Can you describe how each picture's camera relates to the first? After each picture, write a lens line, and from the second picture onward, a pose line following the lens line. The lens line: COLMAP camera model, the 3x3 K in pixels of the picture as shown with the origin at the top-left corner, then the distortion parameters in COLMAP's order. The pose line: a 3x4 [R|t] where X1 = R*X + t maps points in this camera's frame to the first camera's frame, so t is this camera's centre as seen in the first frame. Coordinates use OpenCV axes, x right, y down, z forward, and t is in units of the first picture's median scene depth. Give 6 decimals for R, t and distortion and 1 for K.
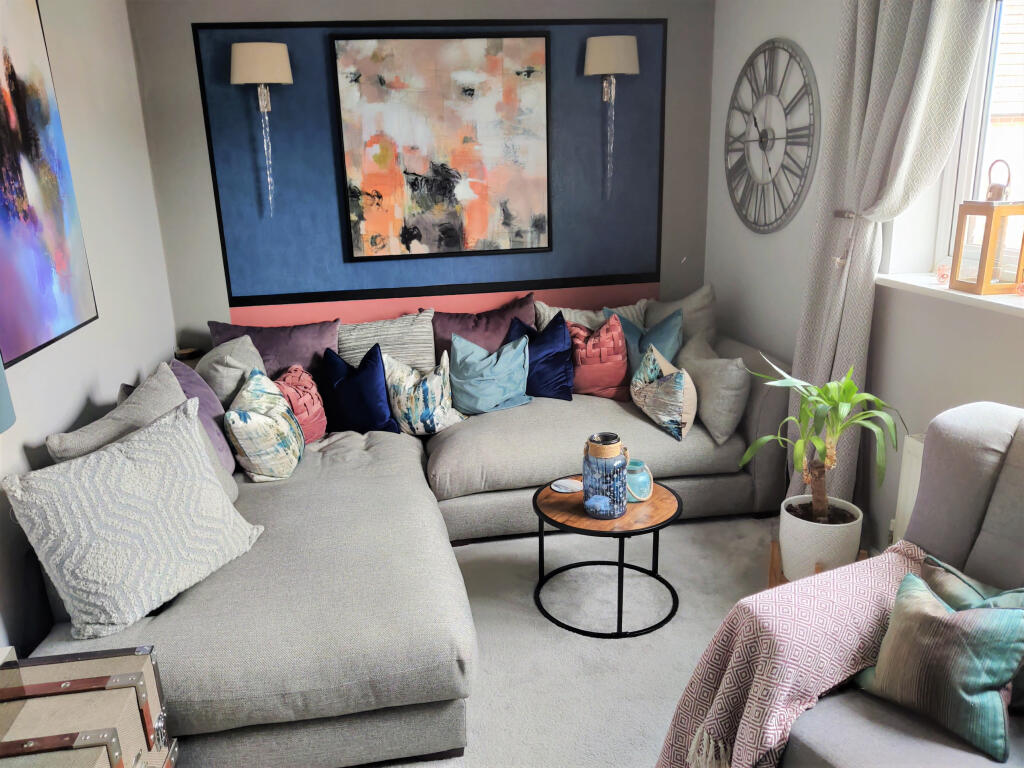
lens RADIAL K [[789.8, 0, 512.0], [0, 789.8, 384.0], [0, 0, 1]] dist [0.040798, -0.063372]
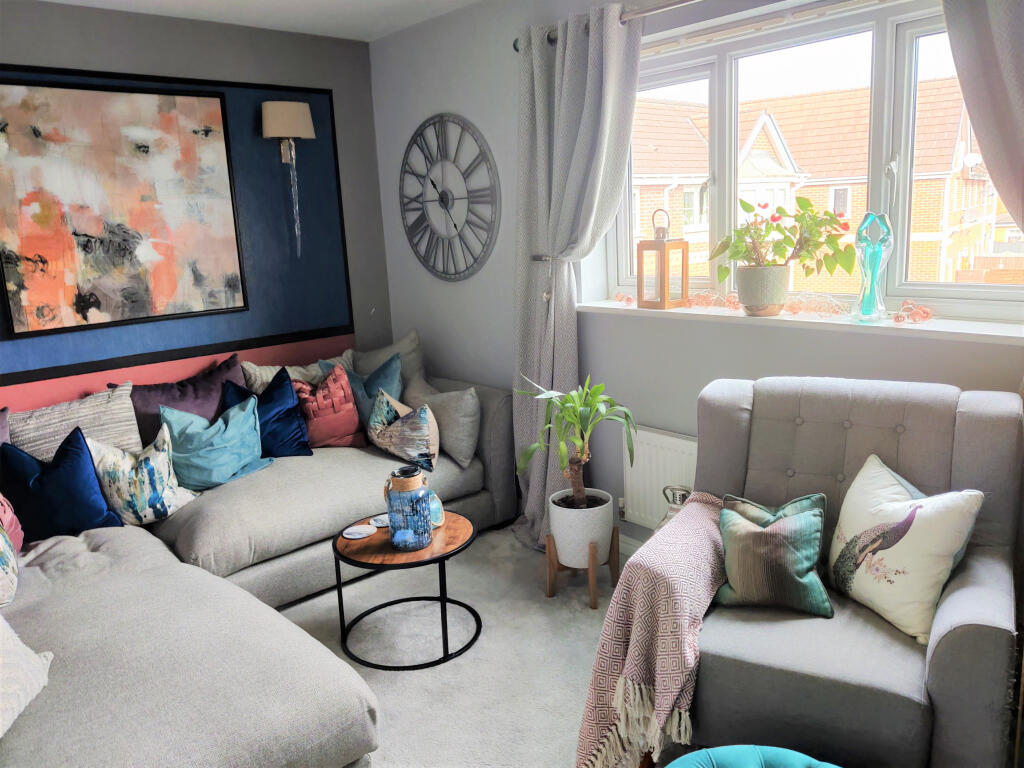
lens RADIAL K [[792.1, 0, 512.4], [0, 792.1, 367.6], [0, 0, 1]] dist [0.042471, -0.053821]
pose [[0.838869, -0.108391, 0.533433, -0.230724], [0.164547, 0.984621, -0.058694, 0.013104], [-0.518868, 0.137011, 0.843804, 0.018636]]
